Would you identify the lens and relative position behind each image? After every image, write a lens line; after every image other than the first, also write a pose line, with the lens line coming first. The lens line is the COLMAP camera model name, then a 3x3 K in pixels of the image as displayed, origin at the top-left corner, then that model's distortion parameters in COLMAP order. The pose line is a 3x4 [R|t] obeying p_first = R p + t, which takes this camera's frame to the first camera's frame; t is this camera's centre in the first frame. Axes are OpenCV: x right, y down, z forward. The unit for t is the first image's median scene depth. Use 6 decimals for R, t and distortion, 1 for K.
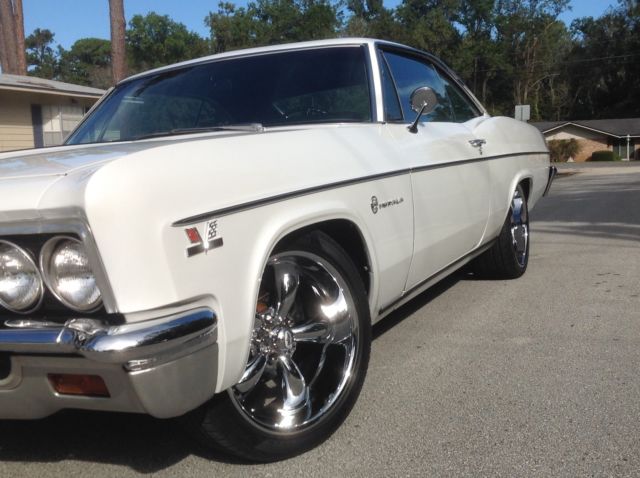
lens RADIAL K [[751.5, 0, 324.8], [0, 751.5, 240.9], [0, 0, 1]] dist [0.075654, 0.000000]
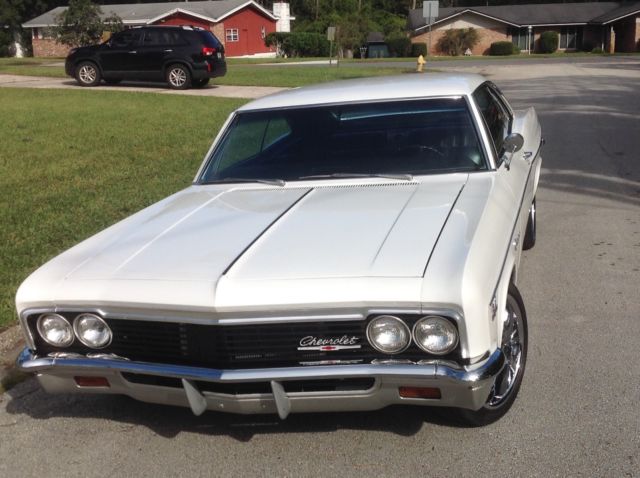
lens RADIAL K [[855.8, 0, 314.7], [0, 855.8, 252.0], [0, 0, 1]] dist [0.099135, 0.000000]
pose [[0.987638, -0.033884, 0.153049, -0.061905], [0.012537, 0.990305, 0.138344, -0.029272], [-0.156253, -0.134715, 0.978487, -0.060709]]
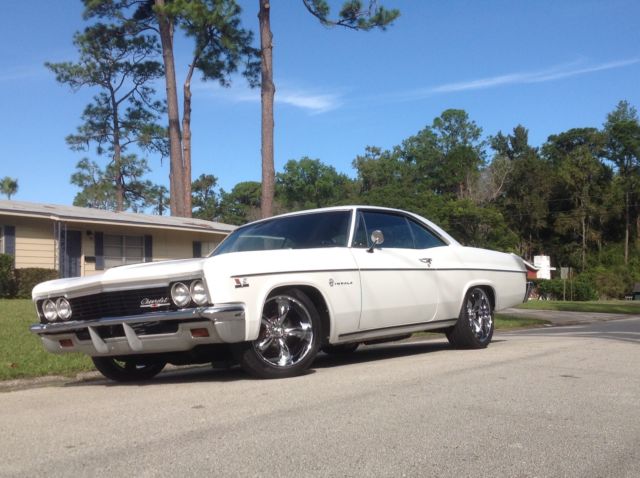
lens RADIAL K [[784.6, 0, 327.8], [0, 784.6, 241.4], [0, 0, 1]] dist [0.098276, 0.000000]
pose [[0.981457, -0.003769, -0.191647, 0.055185], [-0.030253, 0.984231, -0.174284, 0.026203], [0.189282, 0.176850, 0.965866, -0.141222]]
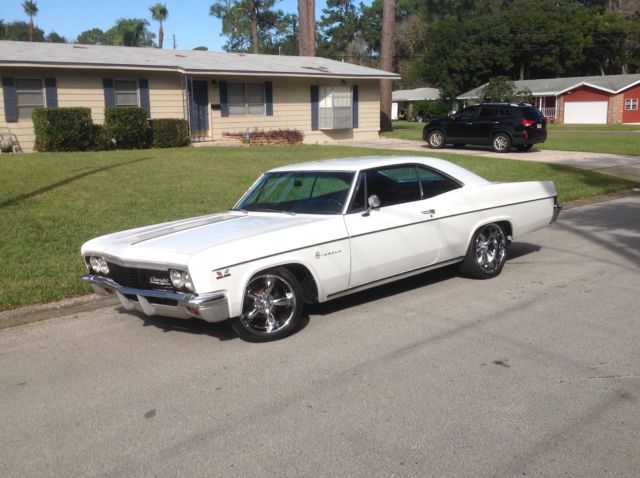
lens RADIAL K [[751.5, 0, 330.7], [0, 751.5, 243.7], [0, 0, 1]] dist [0.075654, 0.000000]
pose [[0.927888, 0.082013, -0.363726, 0.113616], [-0.052064, 0.994451, 0.091412, -0.035520], [0.369205, -0.065883, 0.927010, -0.149699]]
